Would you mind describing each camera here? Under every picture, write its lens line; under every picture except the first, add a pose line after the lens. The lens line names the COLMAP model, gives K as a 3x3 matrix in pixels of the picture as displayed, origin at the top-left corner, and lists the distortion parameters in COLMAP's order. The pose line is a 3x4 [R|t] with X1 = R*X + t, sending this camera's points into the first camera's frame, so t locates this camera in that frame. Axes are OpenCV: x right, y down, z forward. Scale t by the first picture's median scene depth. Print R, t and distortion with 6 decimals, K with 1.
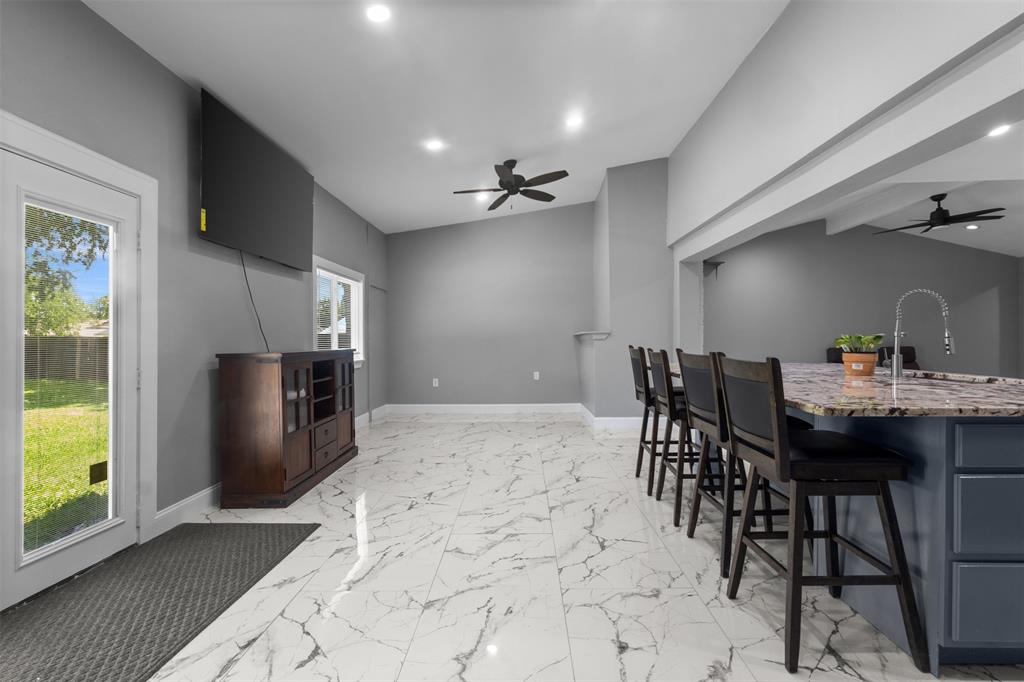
lens RADIAL K [[480.6, 0, 507.7], [0, 480.6, 345.9], [0, 0, 1]] dist [-0.001550, 0.001054]
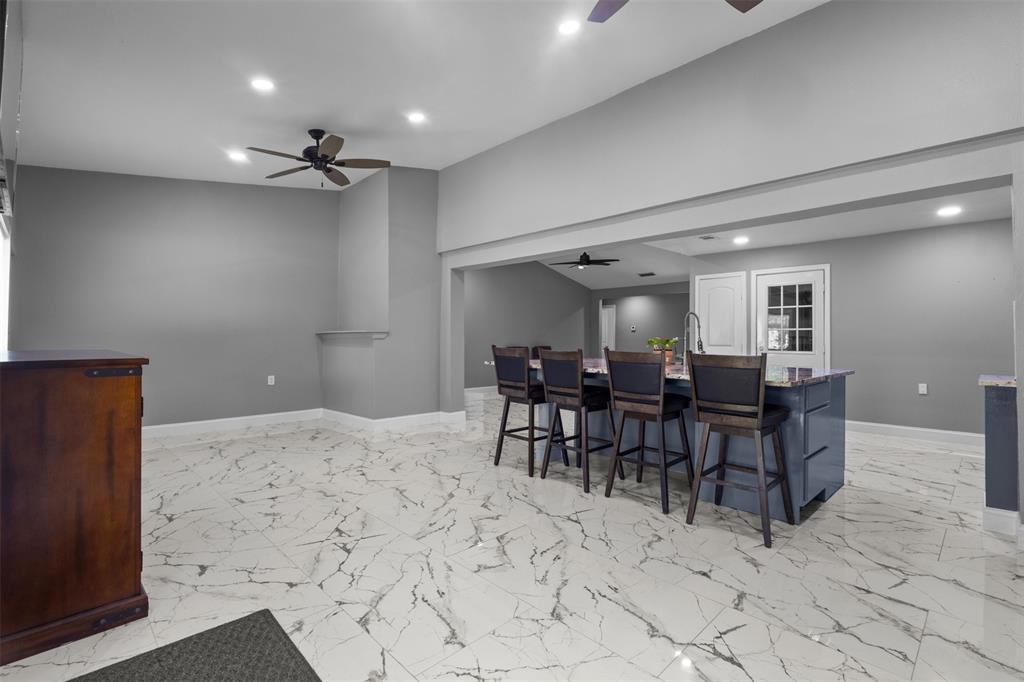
lens RADIAL K [[480.6, 0, 510.8], [0, 480.6, 336.5], [0, 0, 1]] dist [-0.001550, 0.001054]
pose [[0.684183, 0.015005, 0.729156, -0.572581], [-0.001109, 0.999809, -0.019534, 0.000756], [-0.729309, 0.012556, 0.684069, 0.248925]]
